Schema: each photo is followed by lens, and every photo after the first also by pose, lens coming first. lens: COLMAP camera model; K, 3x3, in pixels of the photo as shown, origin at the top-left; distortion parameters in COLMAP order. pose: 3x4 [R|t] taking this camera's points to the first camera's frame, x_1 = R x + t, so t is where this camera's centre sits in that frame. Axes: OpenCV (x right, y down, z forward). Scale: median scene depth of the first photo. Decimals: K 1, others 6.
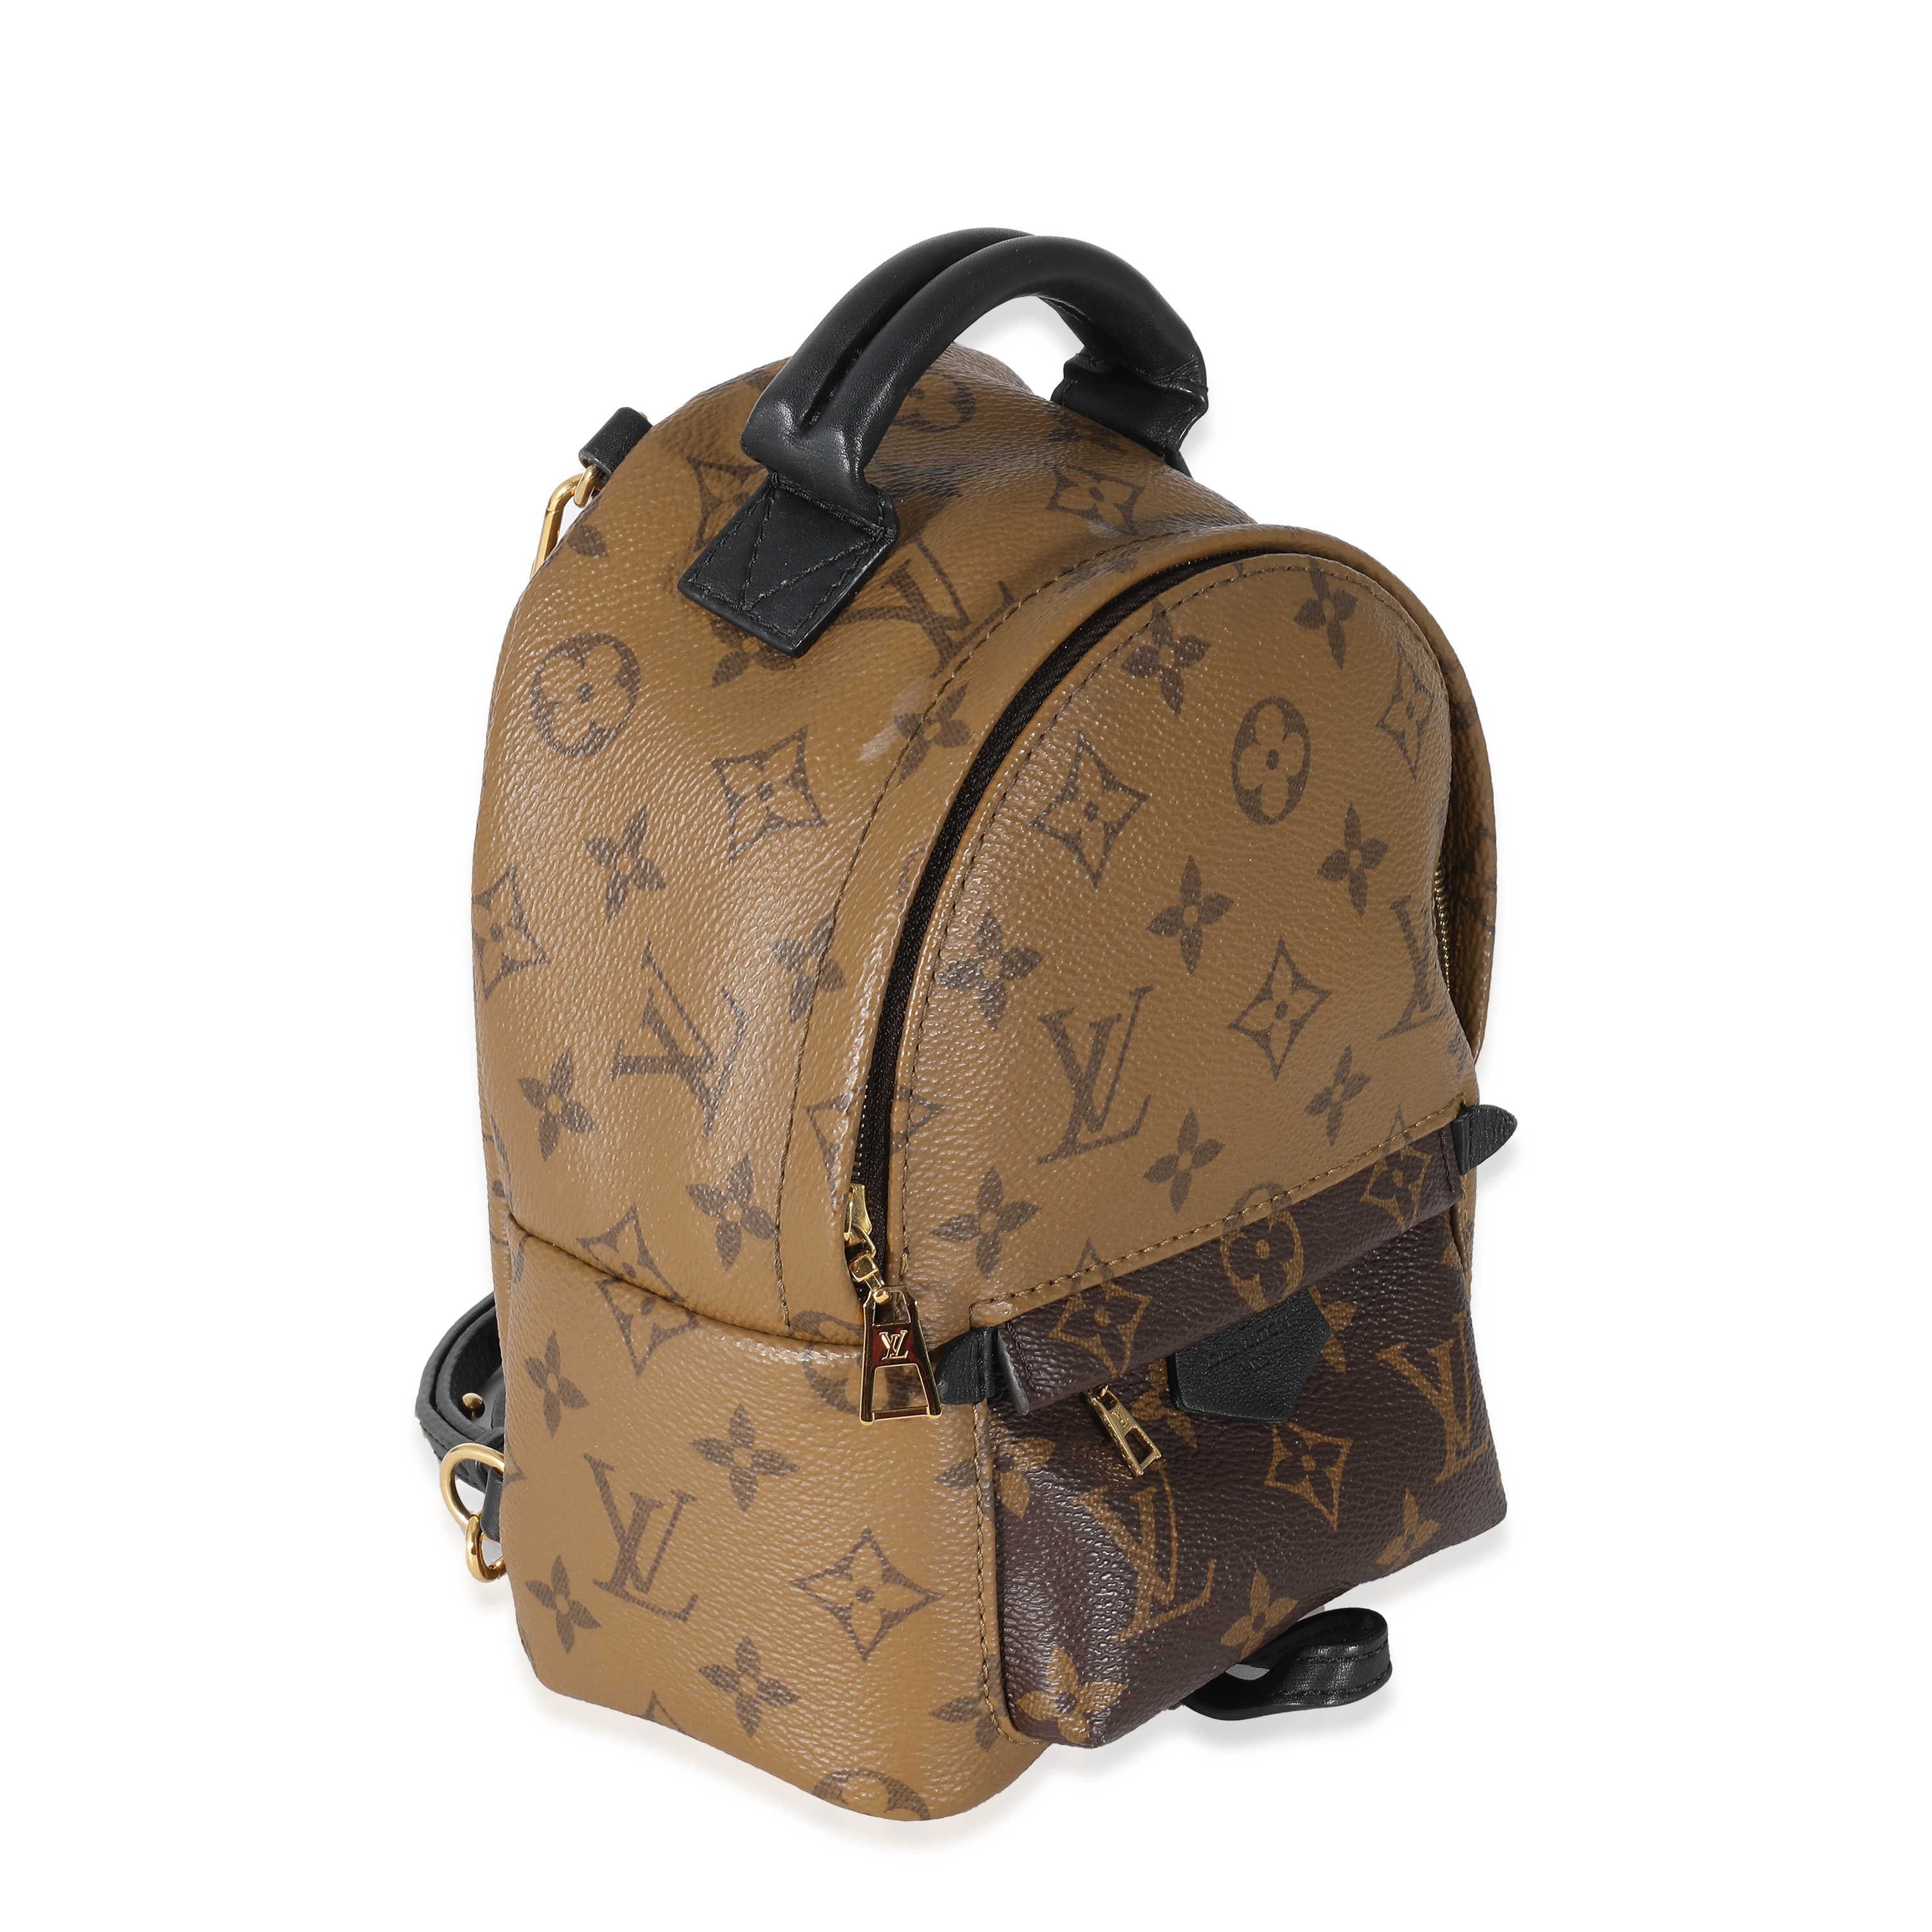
lens RADIAL K [[4788.5, 0, 896.4], [0, 4788.5, 982.7], [0, 0, 1]] dist [0.333990, 0.000000]
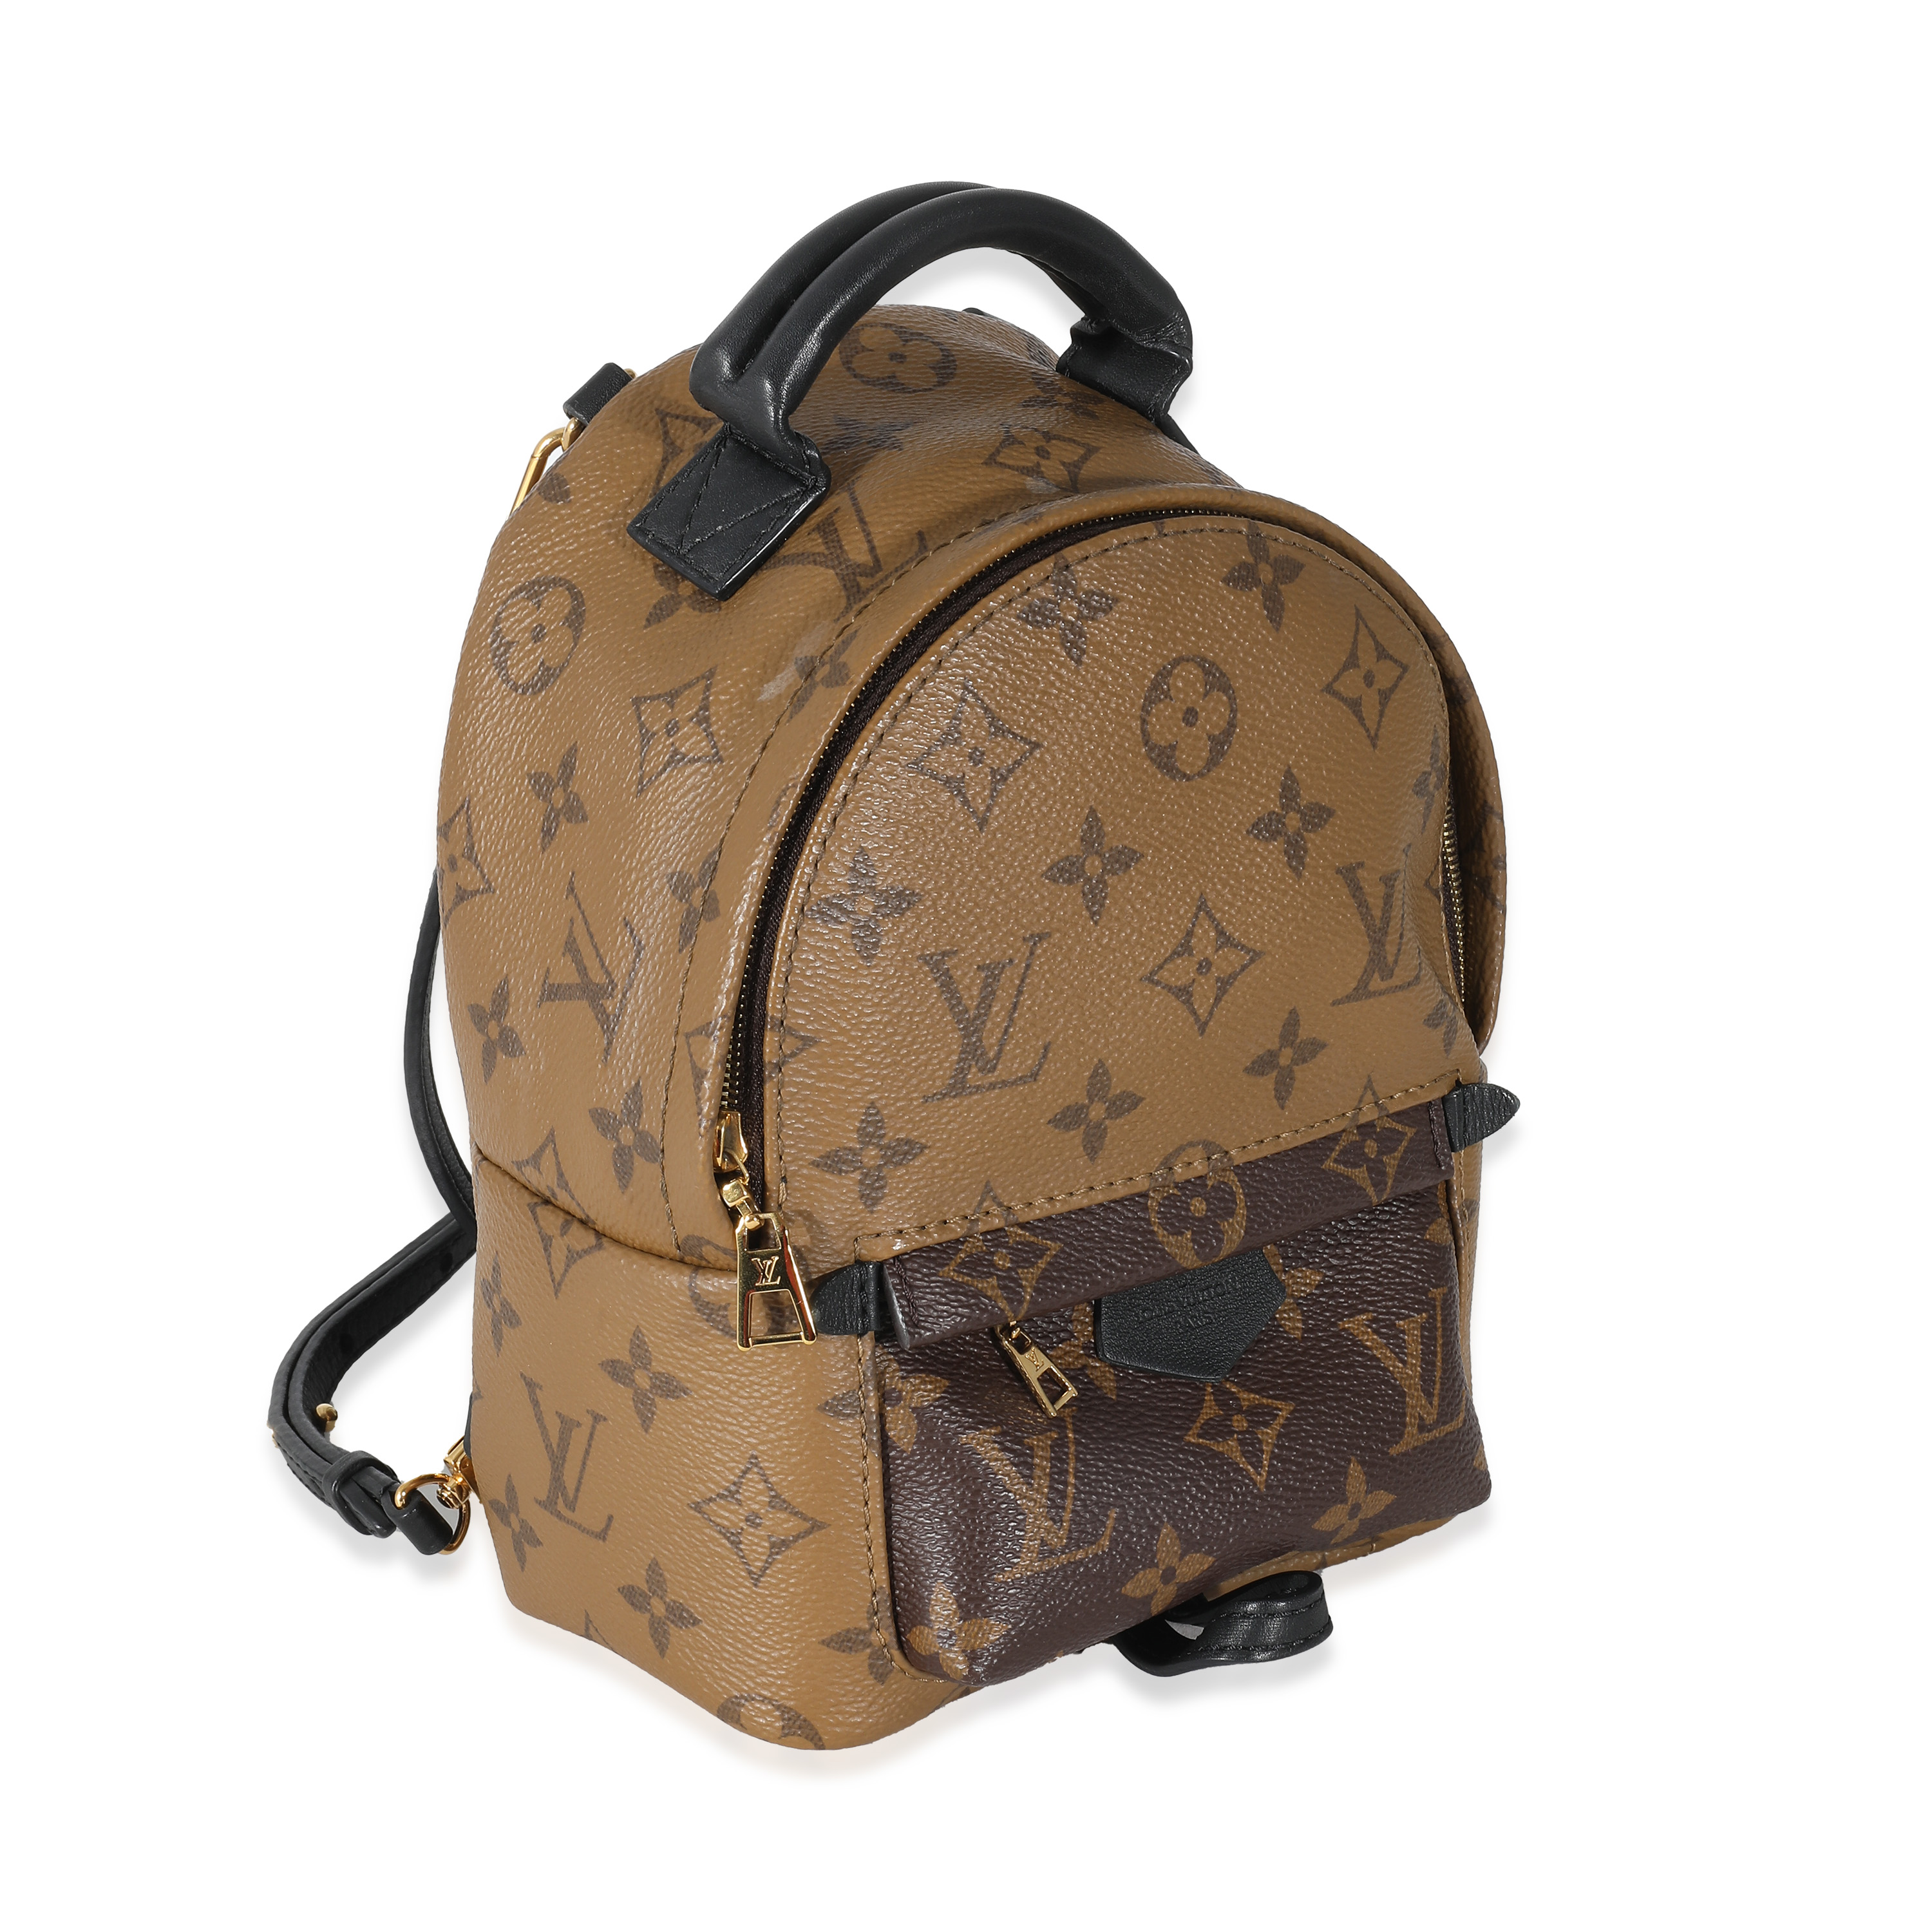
lens RADIAL K [[4788.5, 0, 952.3], [0, 4788.5, 927.7], [0, 0, 1]] dist [0.333990, 0.000000]
pose [[0.985747, 0.037304, -0.164049, 0.195099], [-0.041980, 0.998802, -0.025126, 0.025343], [0.162915, 0.031655, 0.986132, -0.003158]]
